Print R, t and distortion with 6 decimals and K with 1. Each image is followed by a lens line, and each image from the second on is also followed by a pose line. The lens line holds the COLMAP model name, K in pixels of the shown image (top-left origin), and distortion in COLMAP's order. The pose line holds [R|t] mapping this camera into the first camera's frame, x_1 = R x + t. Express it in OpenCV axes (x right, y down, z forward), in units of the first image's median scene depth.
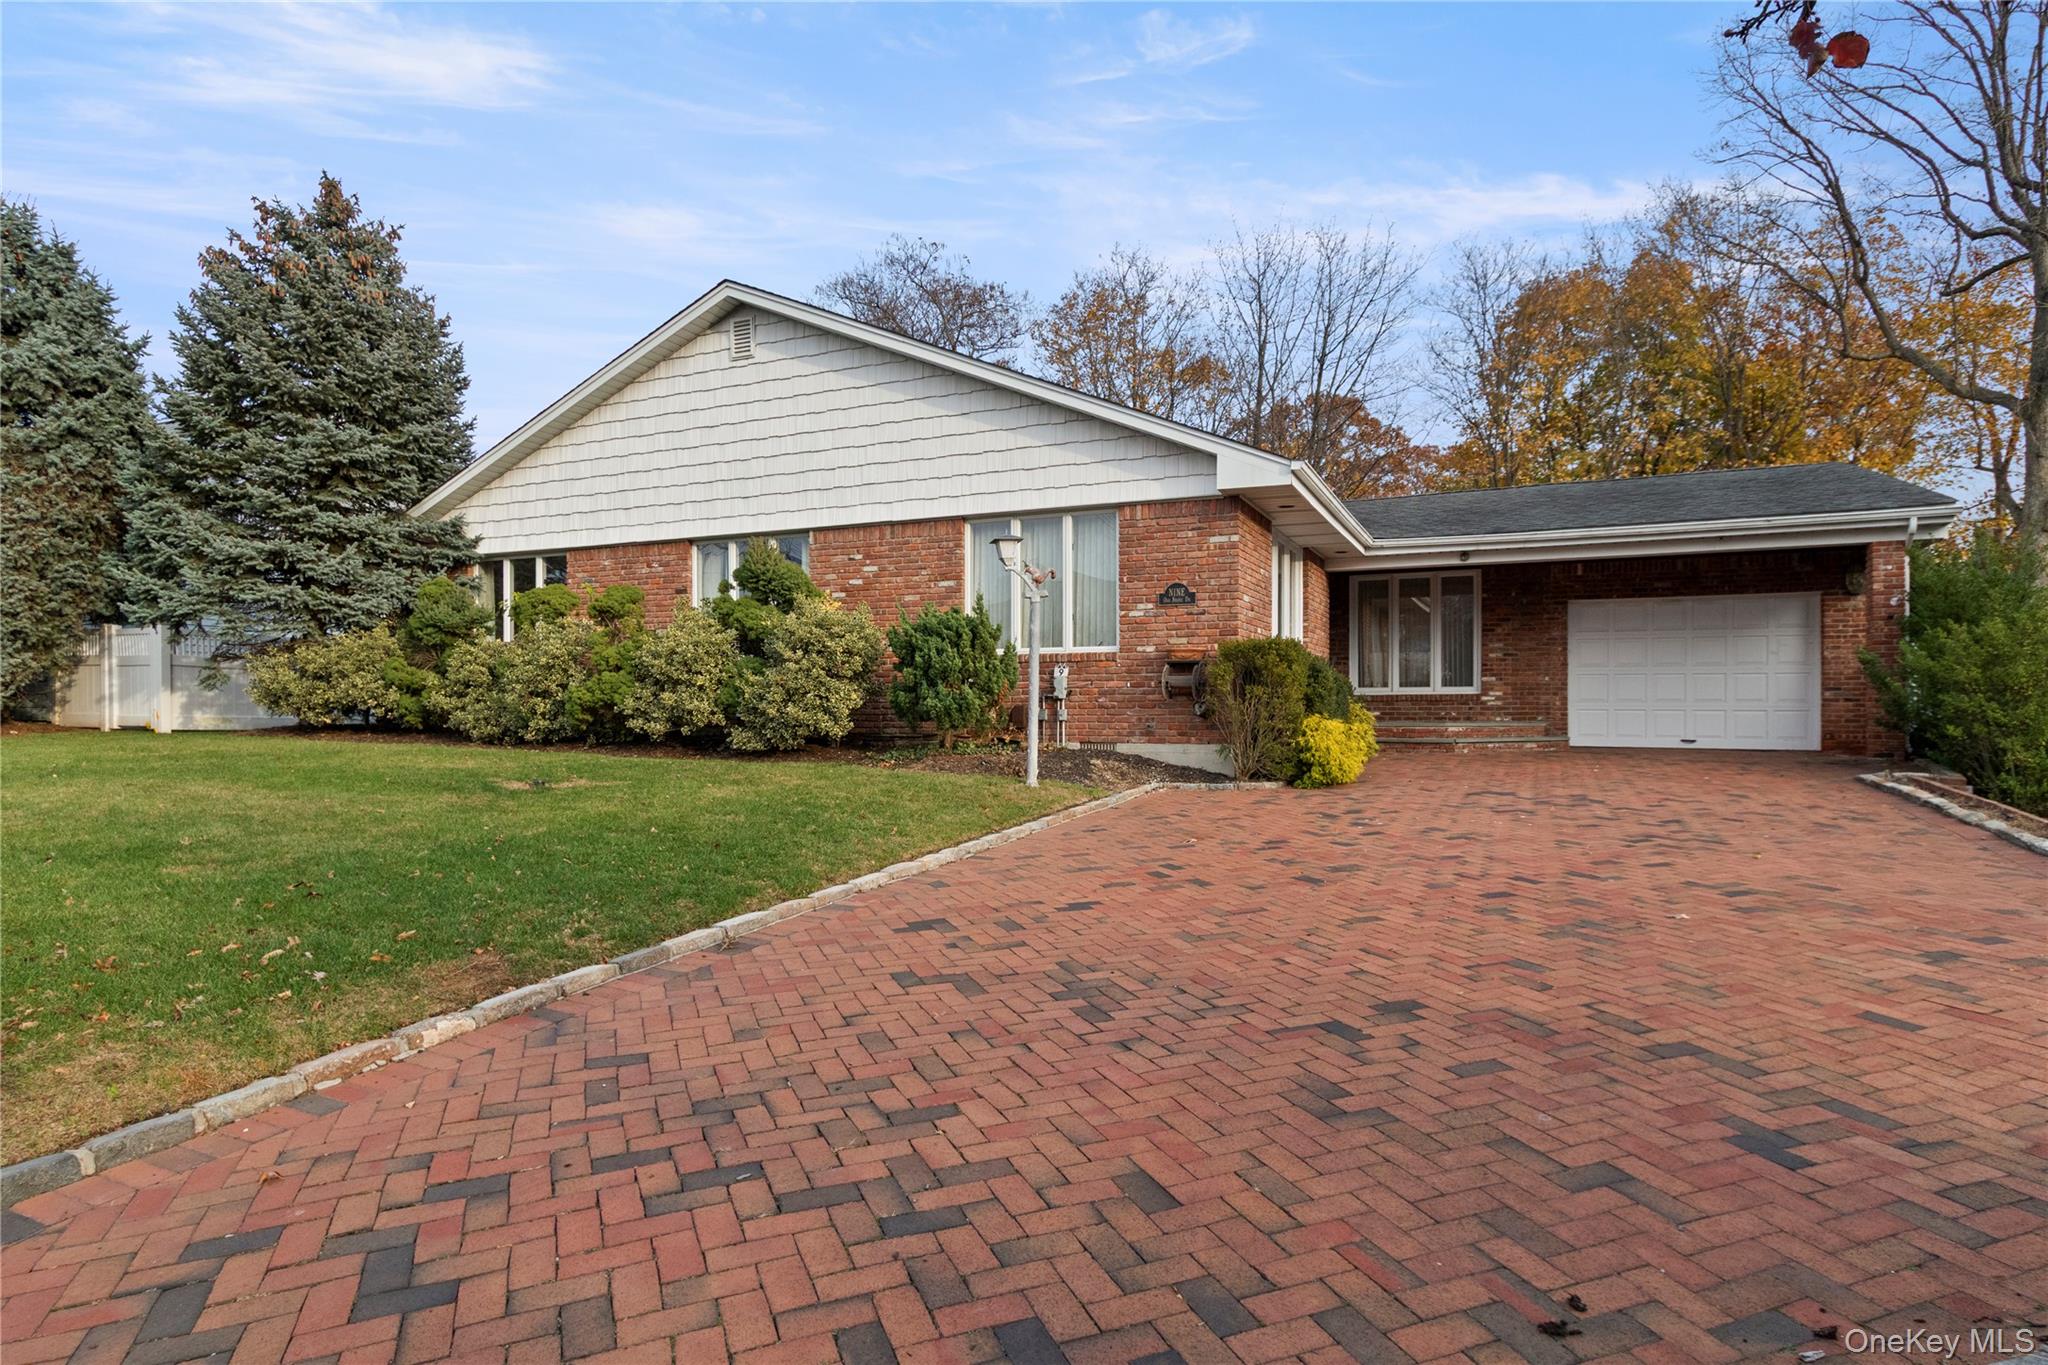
lens RADIAL K [[1128.8, 0, 1024.0], [0, 1128.8, 682.5], [0, 0, 1]] dist [0.001753, 0.001090]
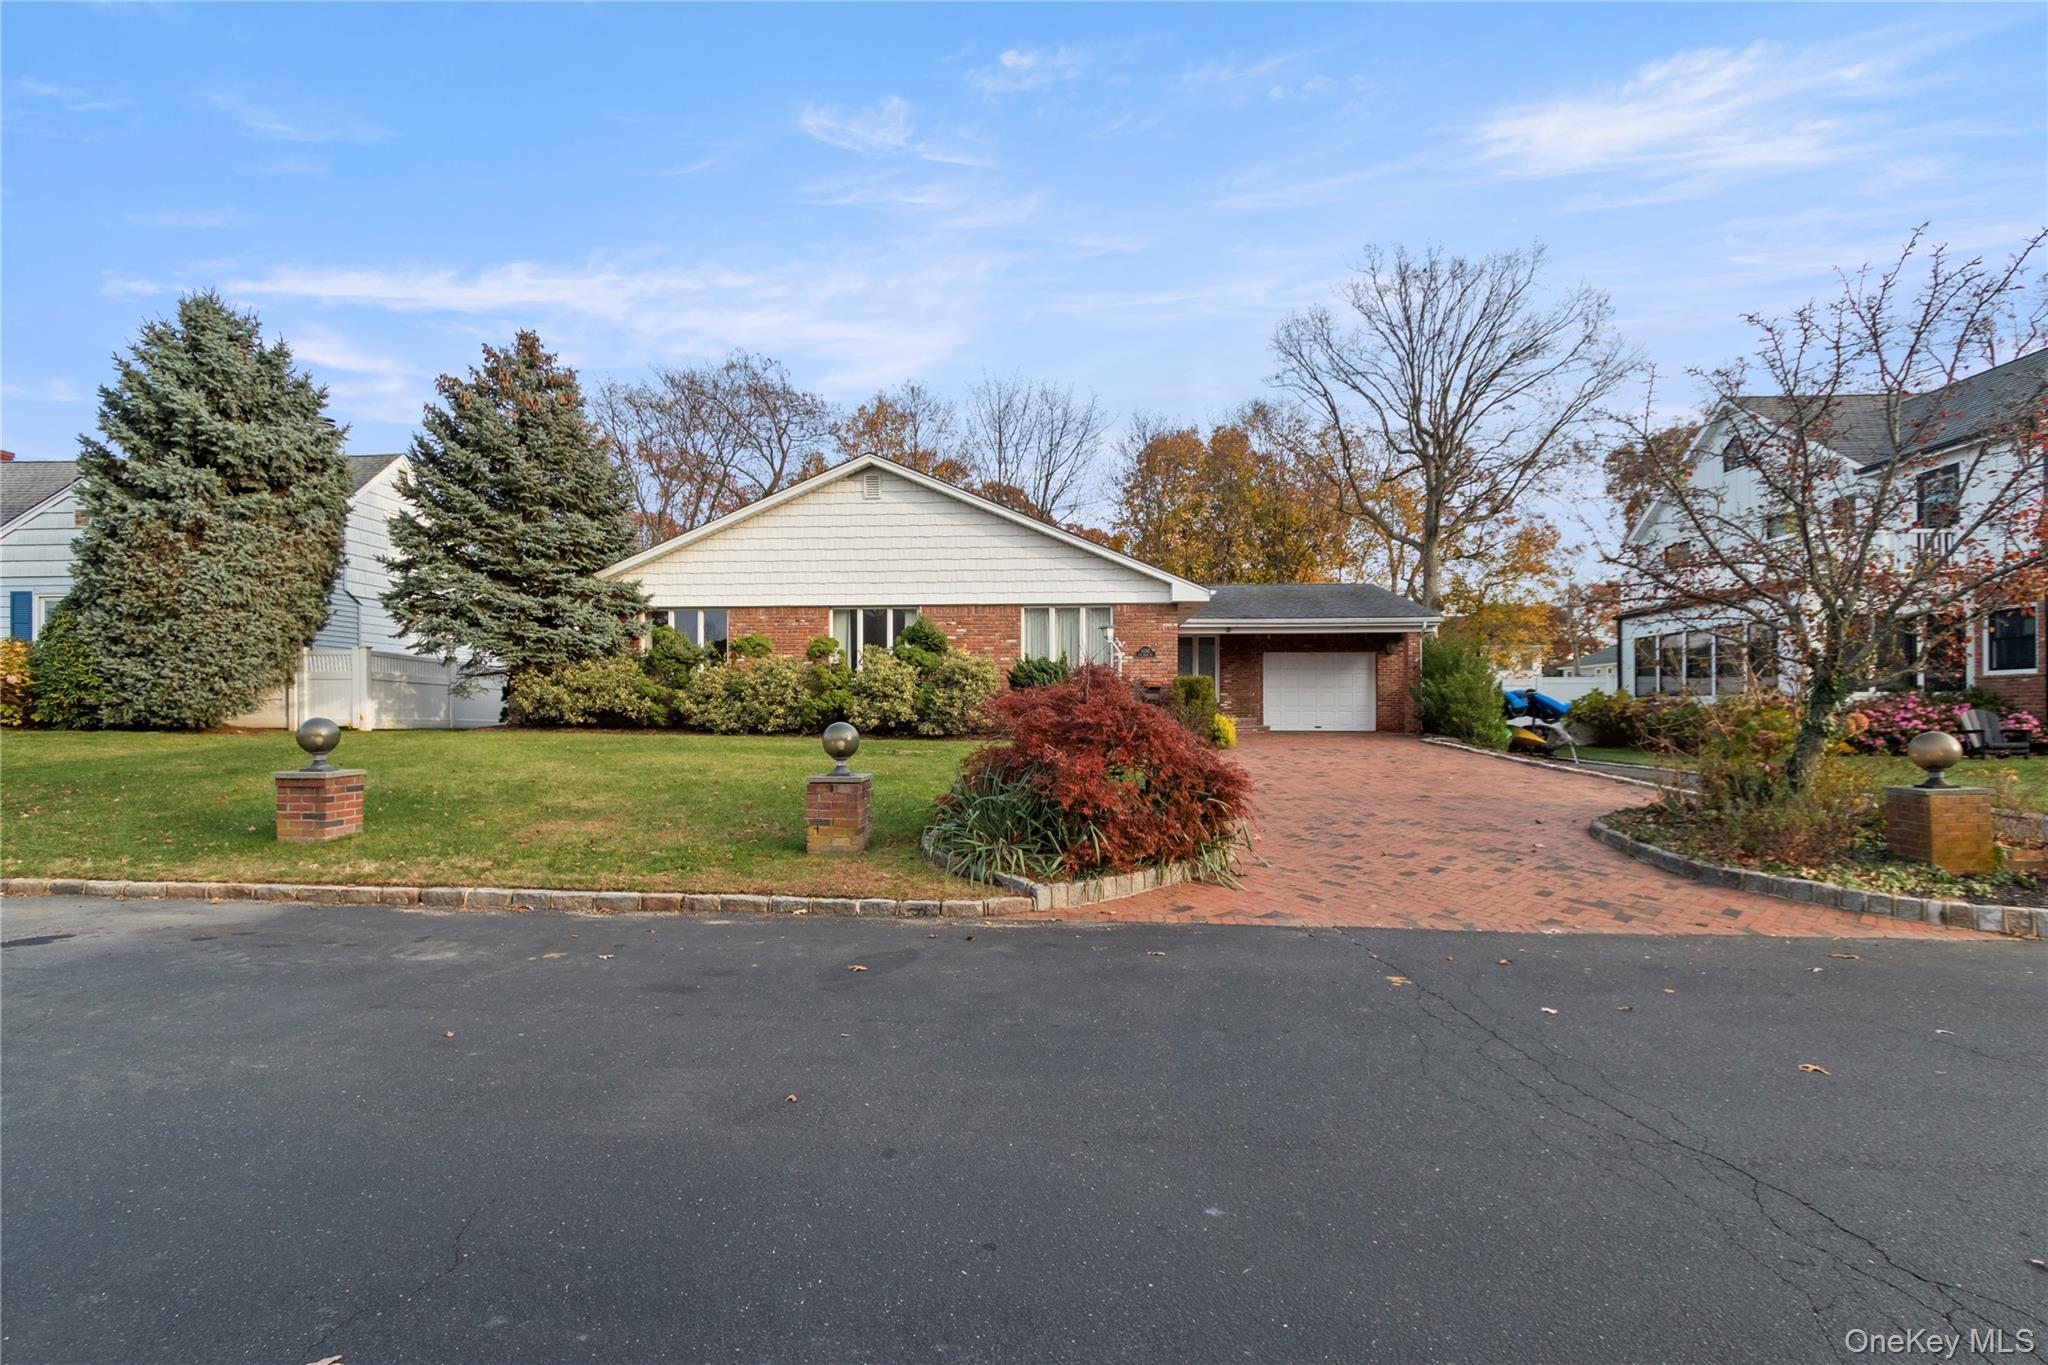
lens RADIAL K [[952.7, 0, 1024.0], [0, 952.7, 682.5], [0, 0, 1]] dist [0.000884, 0.000125]
pose [[0.925491, 0.008297, 0.378679, -0.563674], [-0.006198, 0.999958, -0.006760, -0.010885], [-0.378719, 0.003910, 0.925504, -0.365655]]
